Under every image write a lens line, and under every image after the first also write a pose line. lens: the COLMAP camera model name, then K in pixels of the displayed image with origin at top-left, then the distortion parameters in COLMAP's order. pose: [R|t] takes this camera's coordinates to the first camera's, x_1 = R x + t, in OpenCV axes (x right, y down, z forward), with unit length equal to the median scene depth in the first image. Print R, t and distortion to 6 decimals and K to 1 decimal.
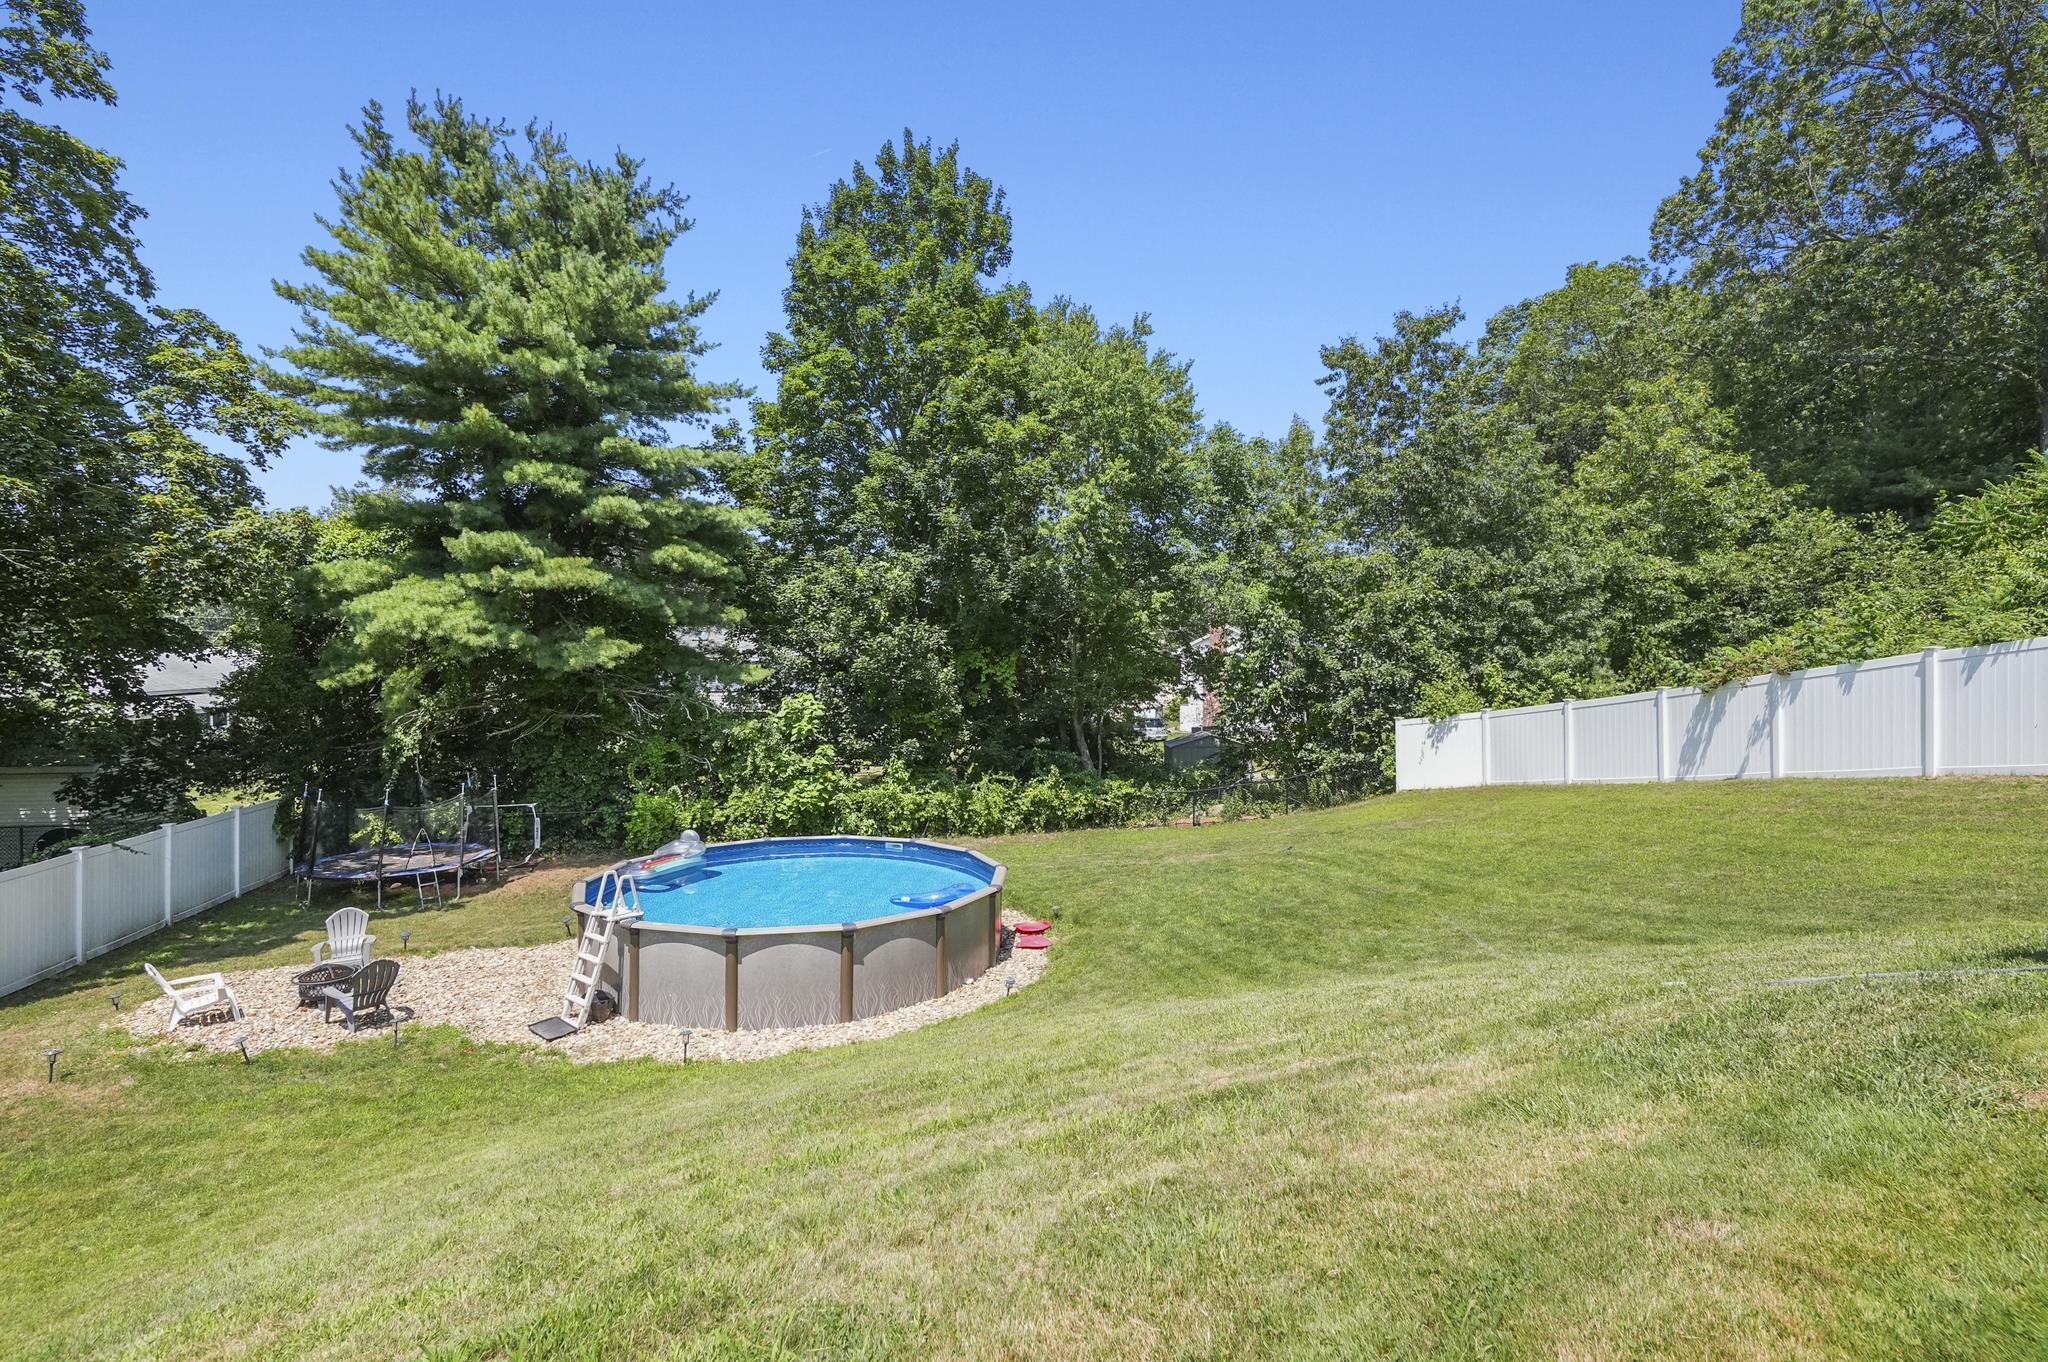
lens RADIAL K [[994.4, 0, 1032.8], [0, 994.4, 668.6], [0, 0, 1]] dist [0.035400, 0.002543]
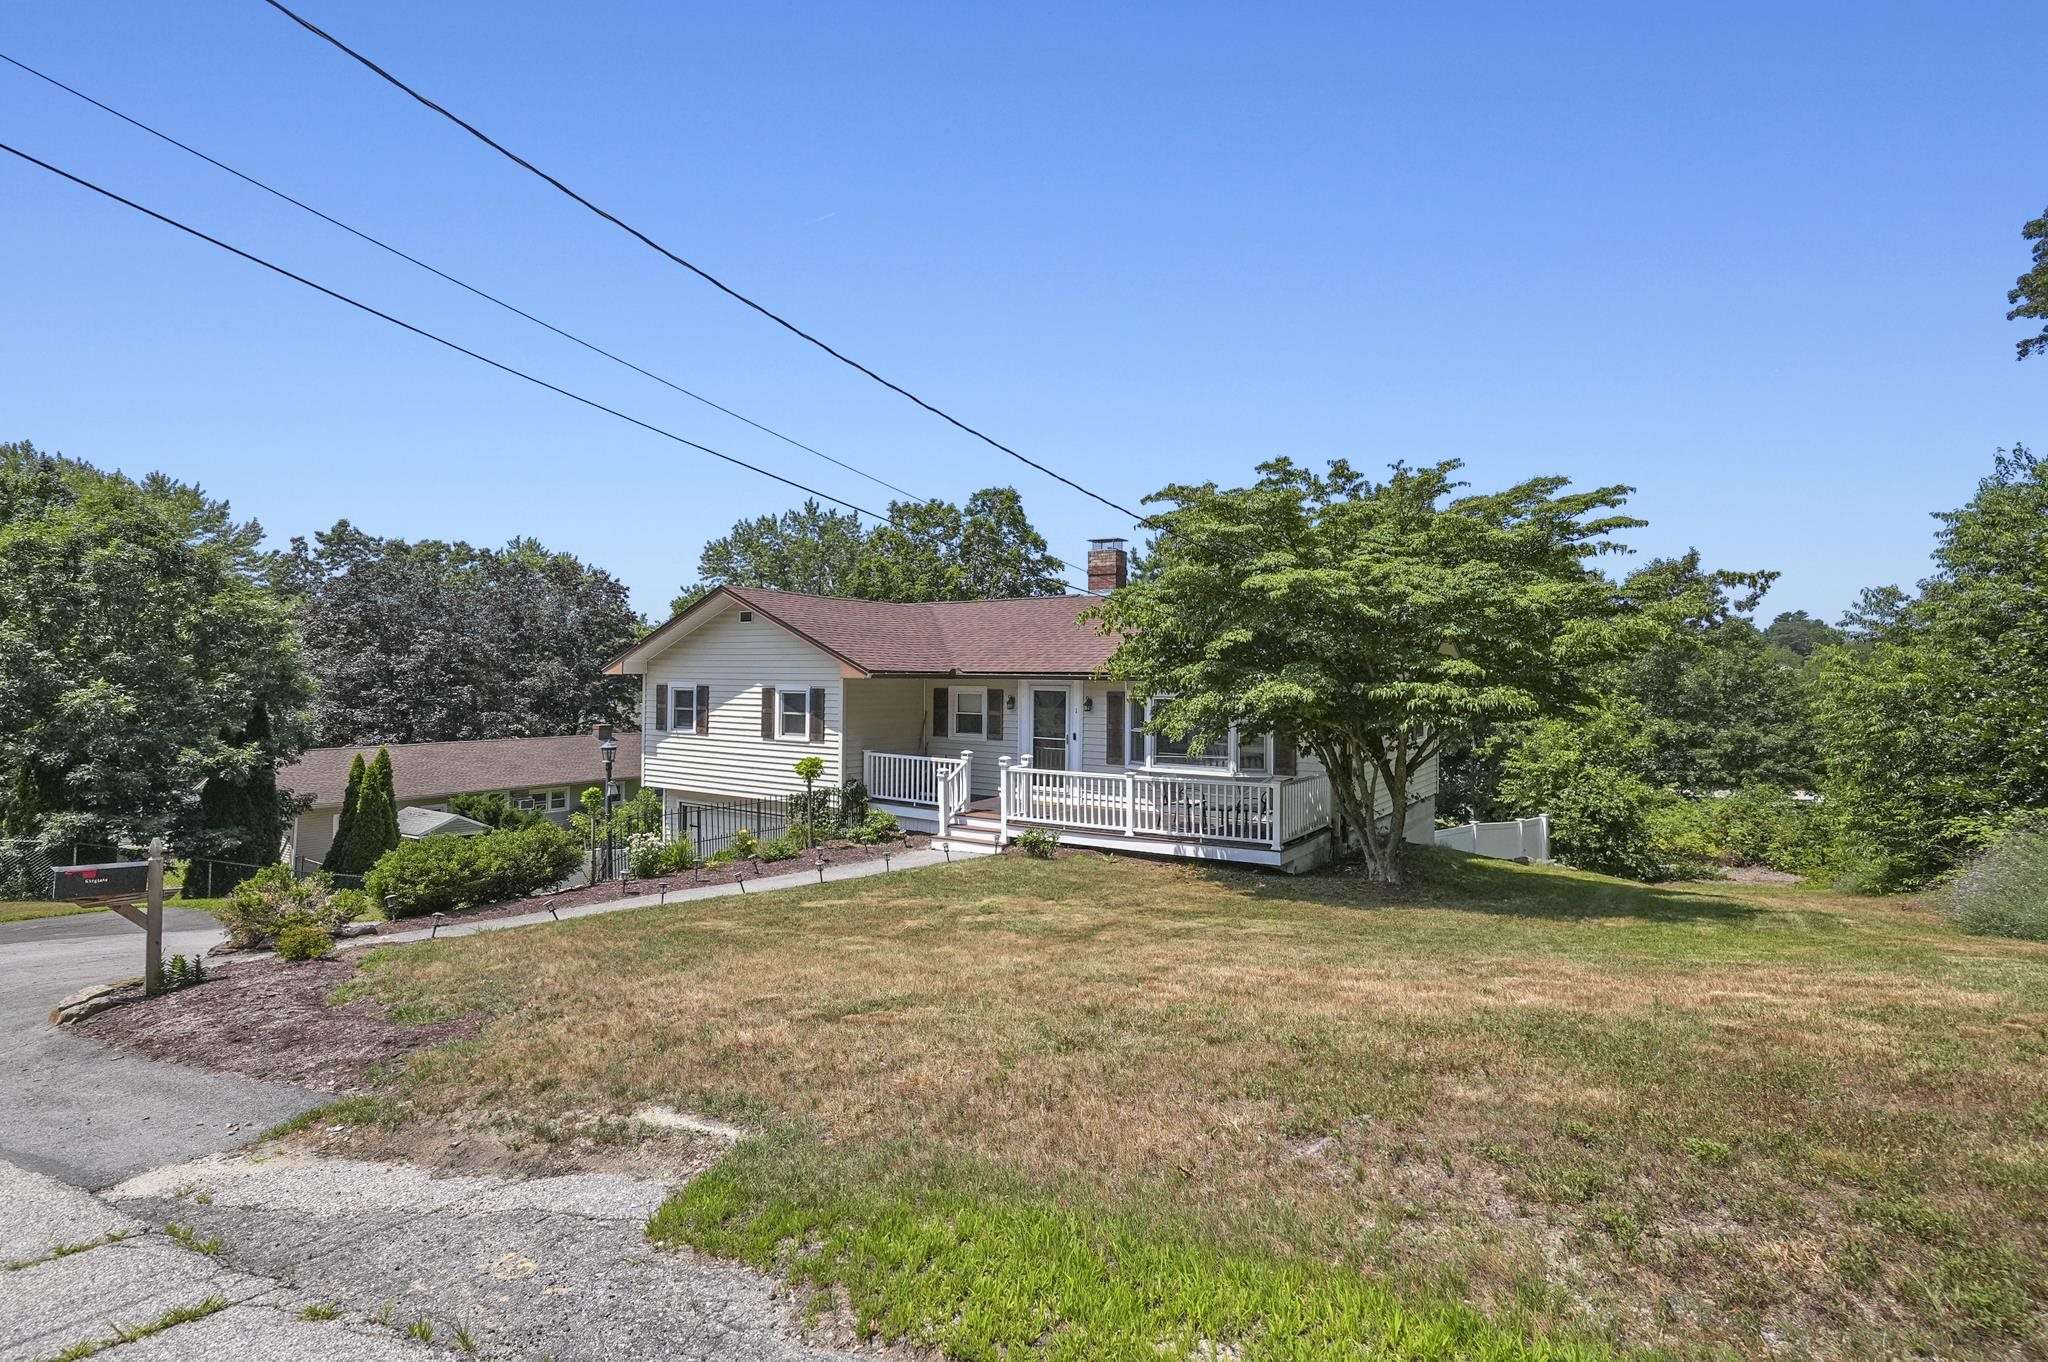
lens RADIAL K [[994.4, 0, 1033.3], [0, 994.4, 682.1], [0, 0, 1]] dist [0.035400, 0.002543]
pose [[0.640211, -0.001641, -0.768197, 0.995949], [-0.013131, 0.999828, -0.013080, -0.147563], [0.768087, 0.018461, 0.640080, -0.718012]]
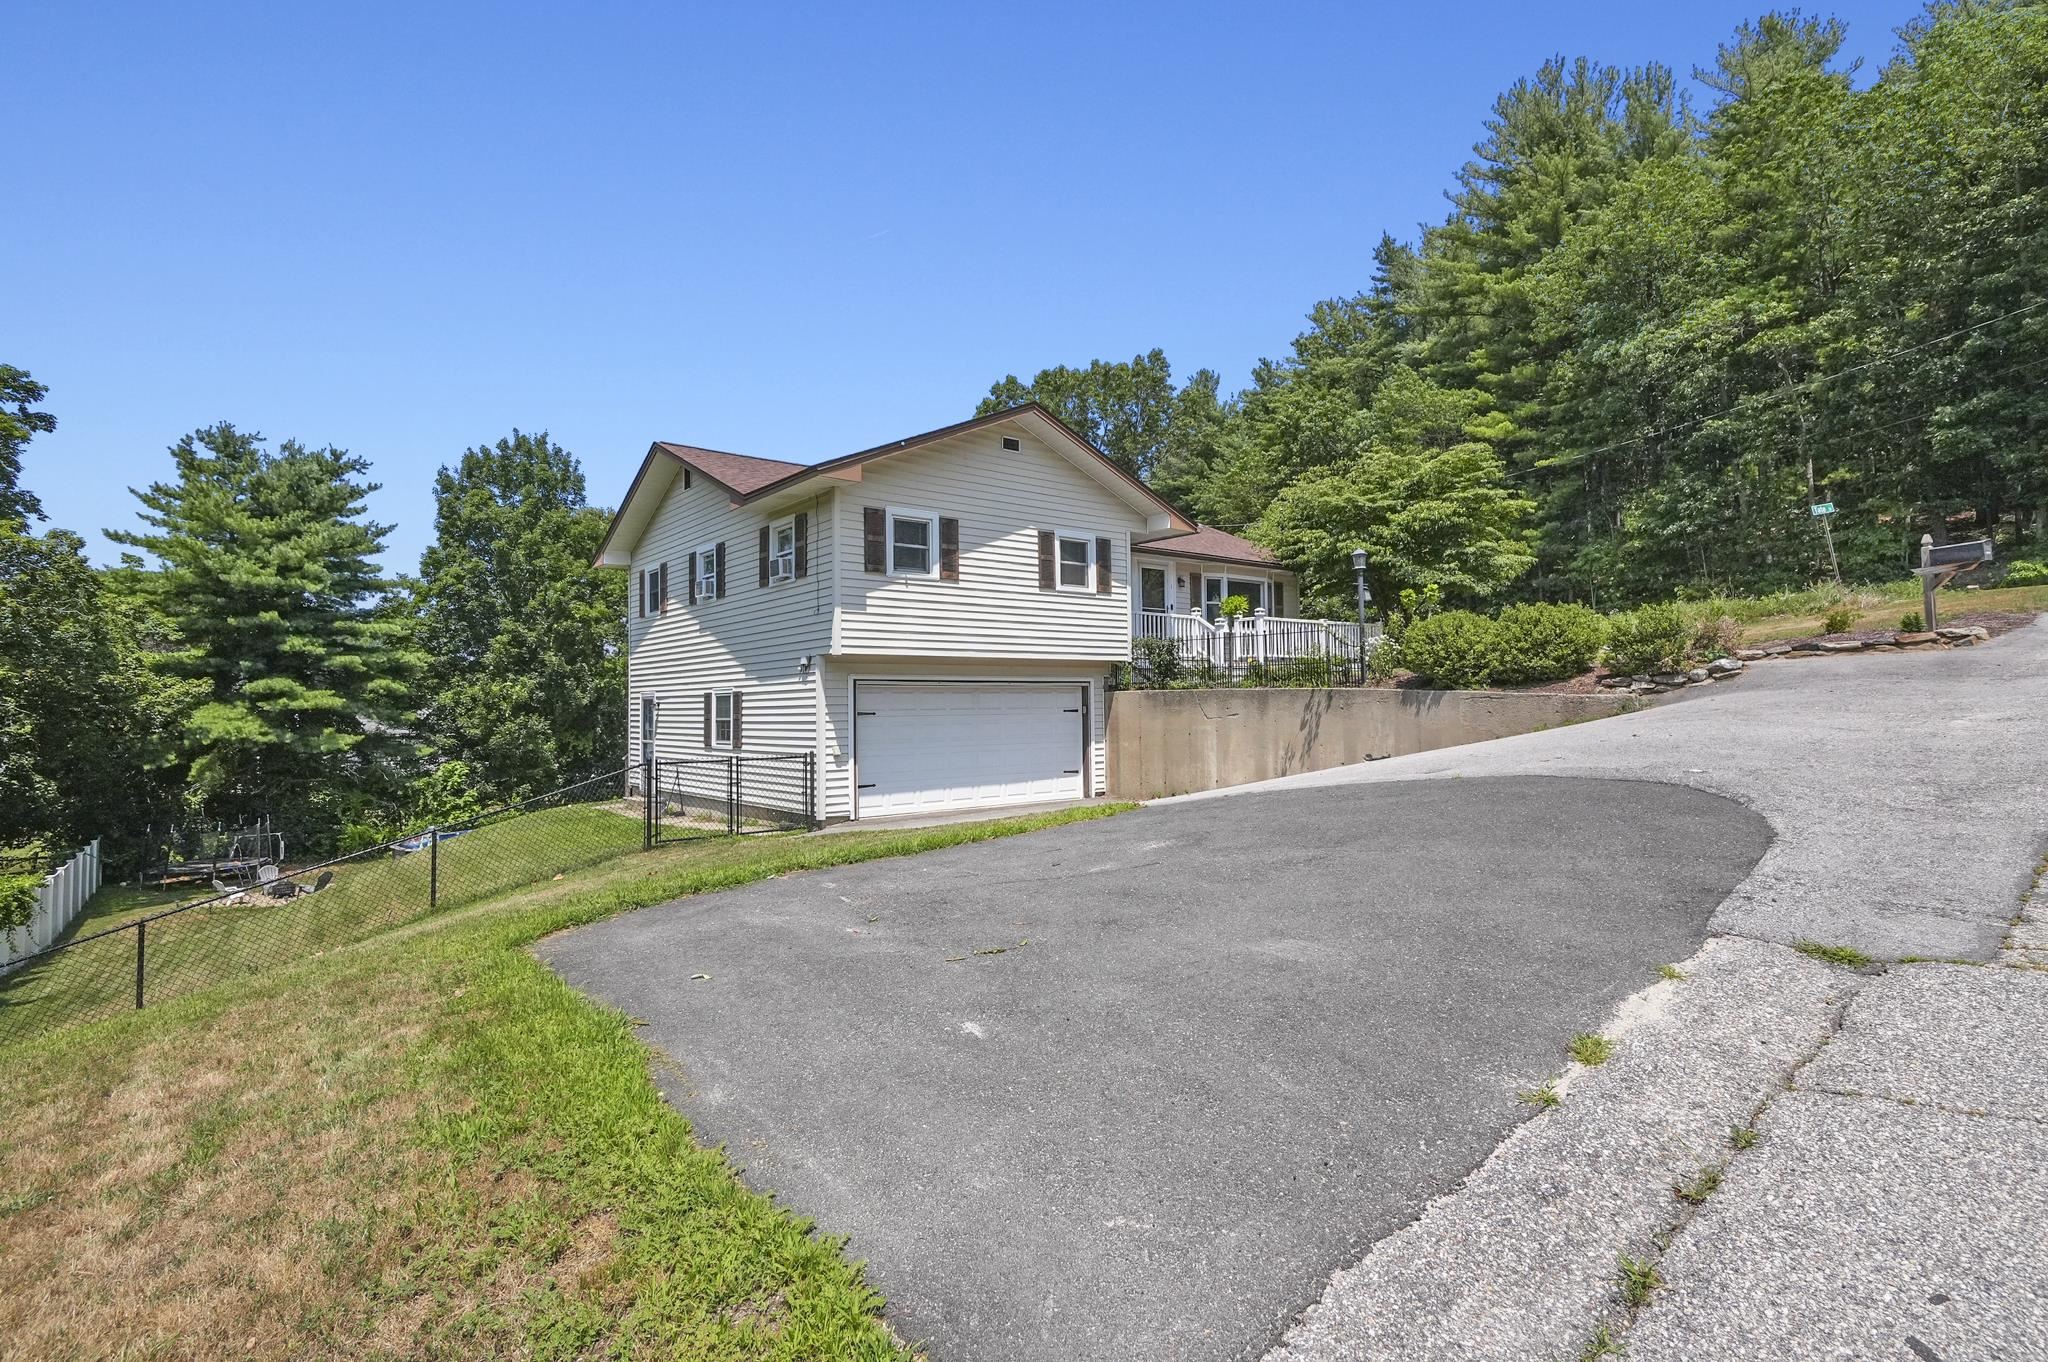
lens RADIAL K [[994.4, 0, 1018.7], [0, 994.4, 669.4], [0, 0, 1]] dist [0.035400, 0.002543]
pose [[0.919360, -0.008976, 0.393315, -0.020199], [0.029121, 0.998550, -0.045282, -0.025683], [-0.392338, 0.053084, 0.918288, -0.994750]]
